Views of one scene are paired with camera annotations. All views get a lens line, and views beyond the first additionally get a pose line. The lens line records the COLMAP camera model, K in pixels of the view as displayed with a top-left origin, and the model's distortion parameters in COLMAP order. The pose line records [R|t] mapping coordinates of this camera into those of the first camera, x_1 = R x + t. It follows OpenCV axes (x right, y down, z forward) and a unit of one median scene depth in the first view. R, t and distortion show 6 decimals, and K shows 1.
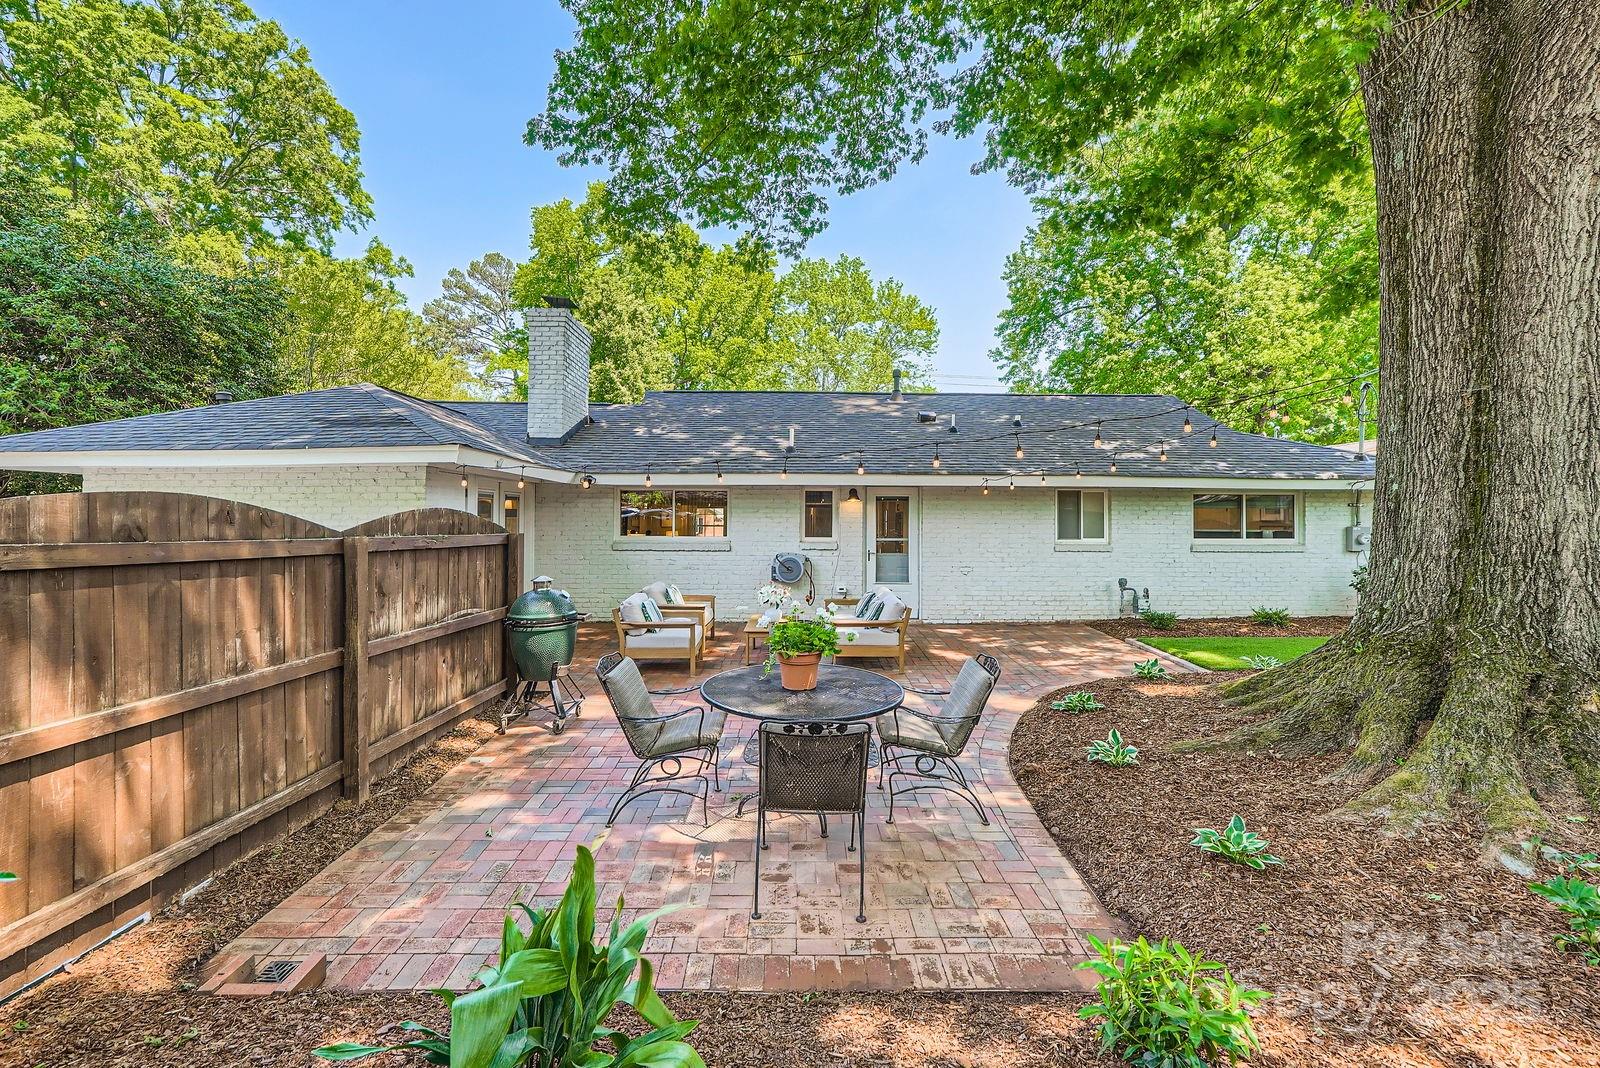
lens RADIAL K [[676.2, 0, 796.9], [0, 676.2, 532.2], [0, 0, 1]] dist [-0.012117, 0.003767]
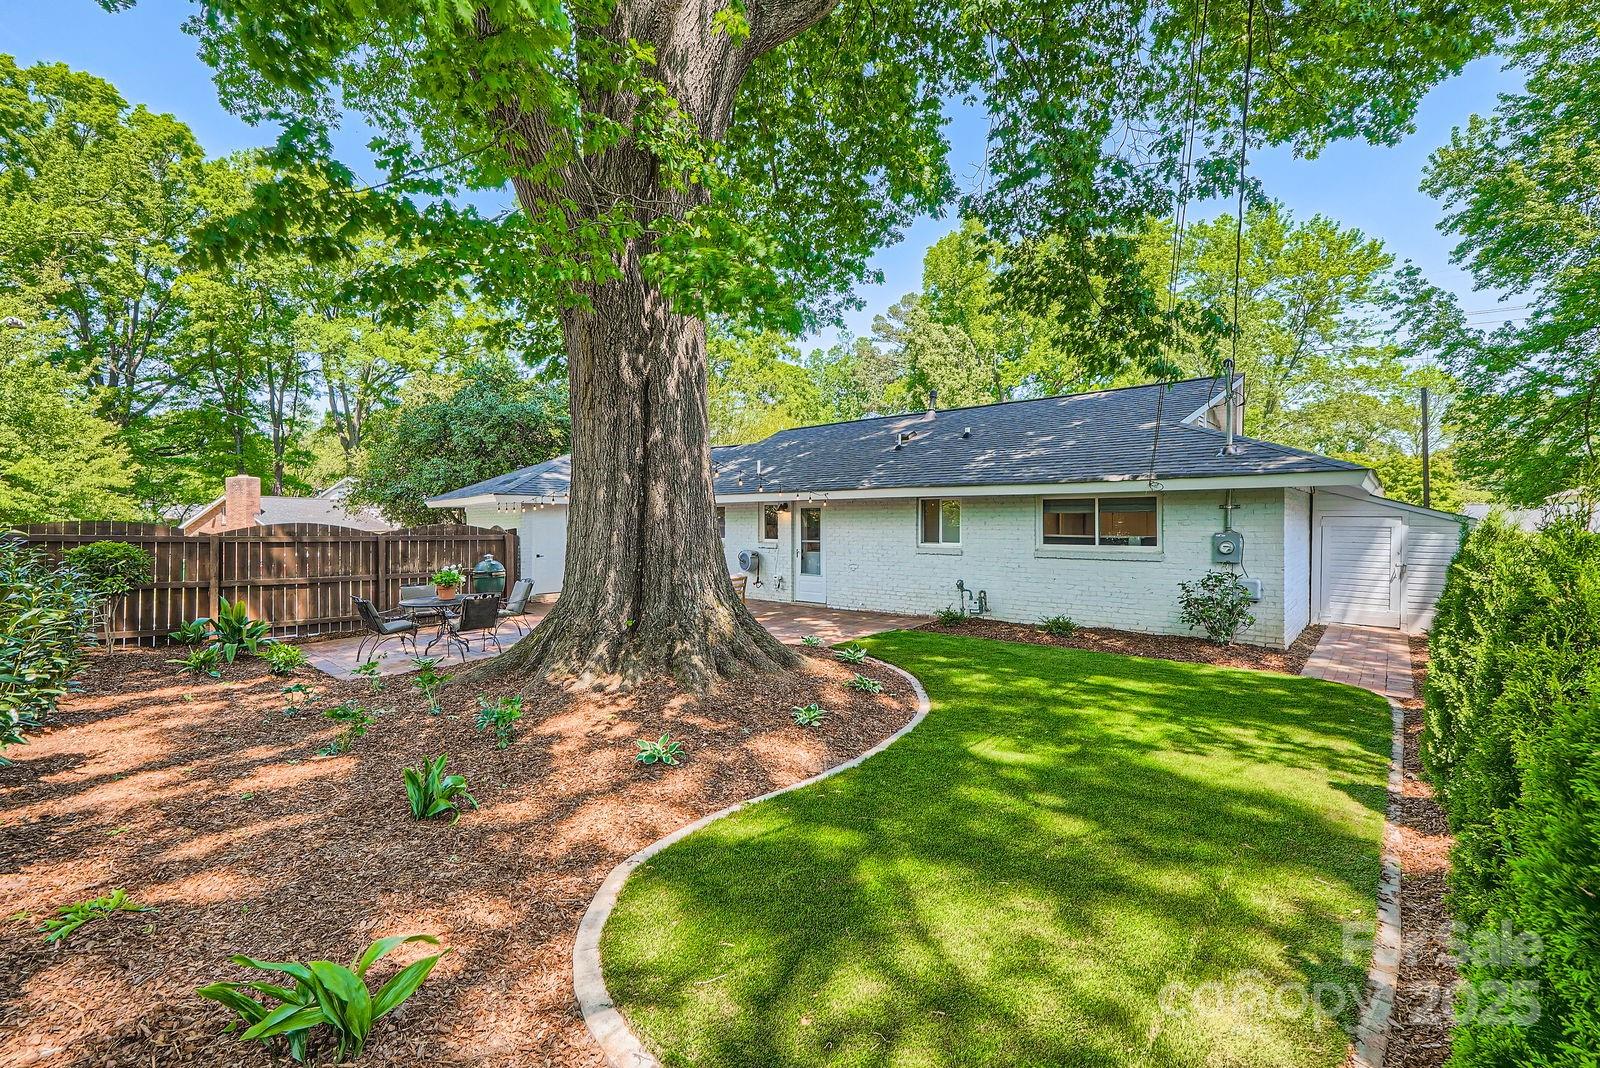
lens RADIAL K [[676.2, 0, 790.7], [0, 676.2, 533.7], [0, 0, 1]] dist [-0.012117, 0.003767]
pose [[0.739084, 0.005459, -0.673591, 0.990184], [-0.004959, 0.999984, 0.002663, -0.007326], [0.673595, 0.001372, 0.739099, 0.012555]]
